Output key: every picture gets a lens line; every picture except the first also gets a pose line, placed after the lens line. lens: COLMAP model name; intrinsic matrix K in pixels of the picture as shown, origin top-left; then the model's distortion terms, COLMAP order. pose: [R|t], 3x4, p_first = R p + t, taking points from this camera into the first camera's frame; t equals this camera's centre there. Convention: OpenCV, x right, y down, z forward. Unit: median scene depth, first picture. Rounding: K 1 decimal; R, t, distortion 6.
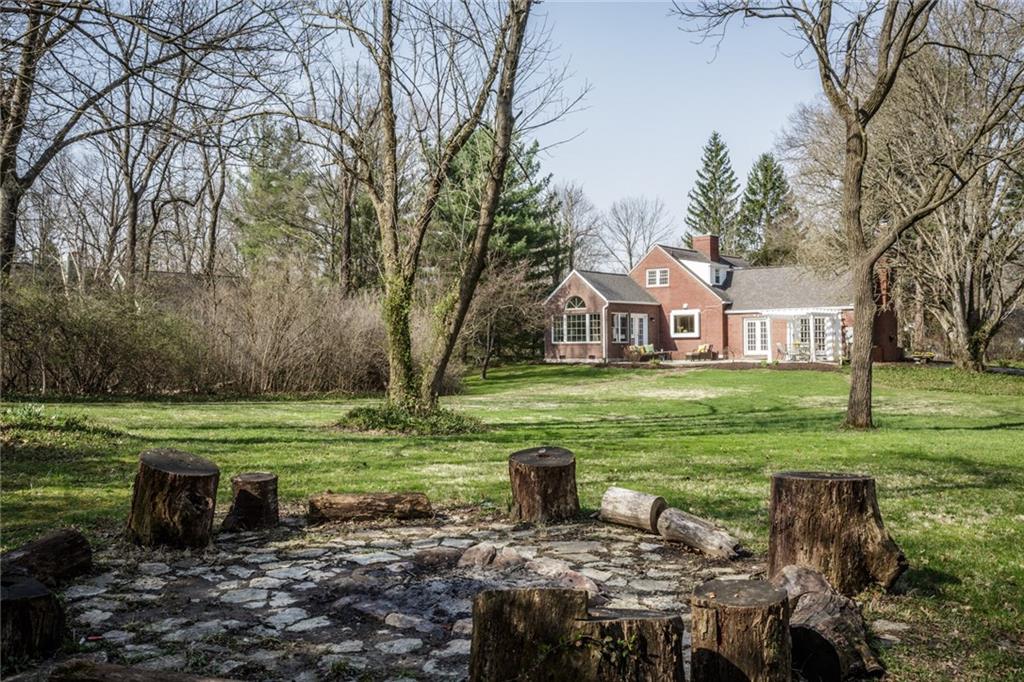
lens RADIAL K [[944.7, 0, 512.0], [0, 944.7, 341.0], [0, 0, 1]] dist [0.001564, 0.000724]
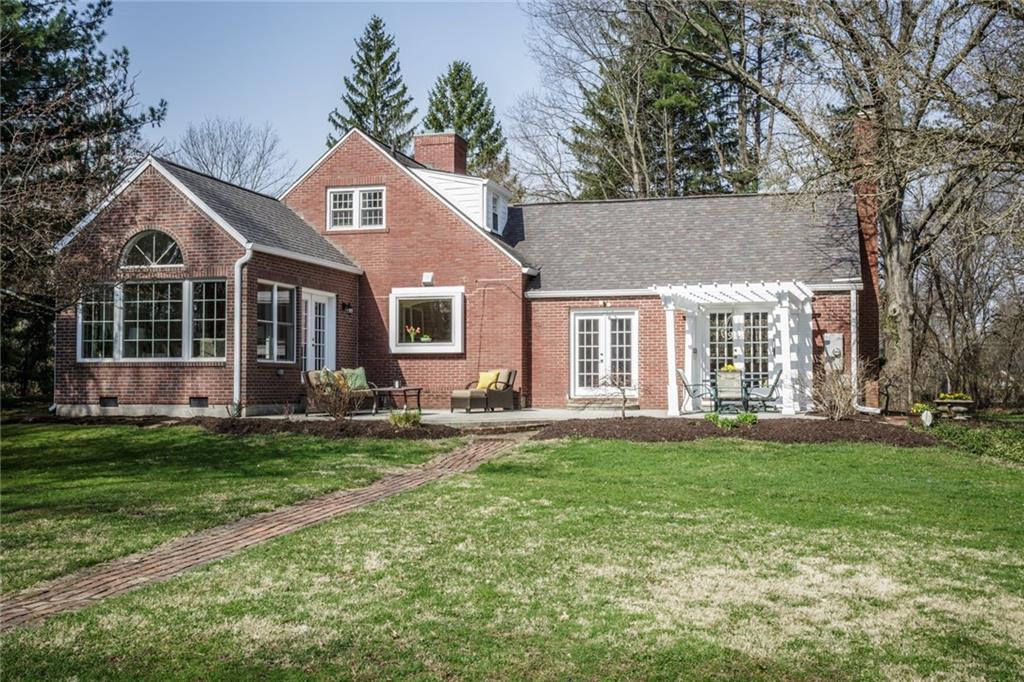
lens RADIAL K [[1088.3, 0, 512.0], [0, 1088.3, 341.0], [0, 0, 1]] dist [0.007784, -0.001981]
pose [[0.905719, 0.026719, 0.423035, 0.016853], [-0.010853, 0.999146, -0.039870, 0.009173], [-0.423739, 0.031520, 0.905236, 0.562231]]
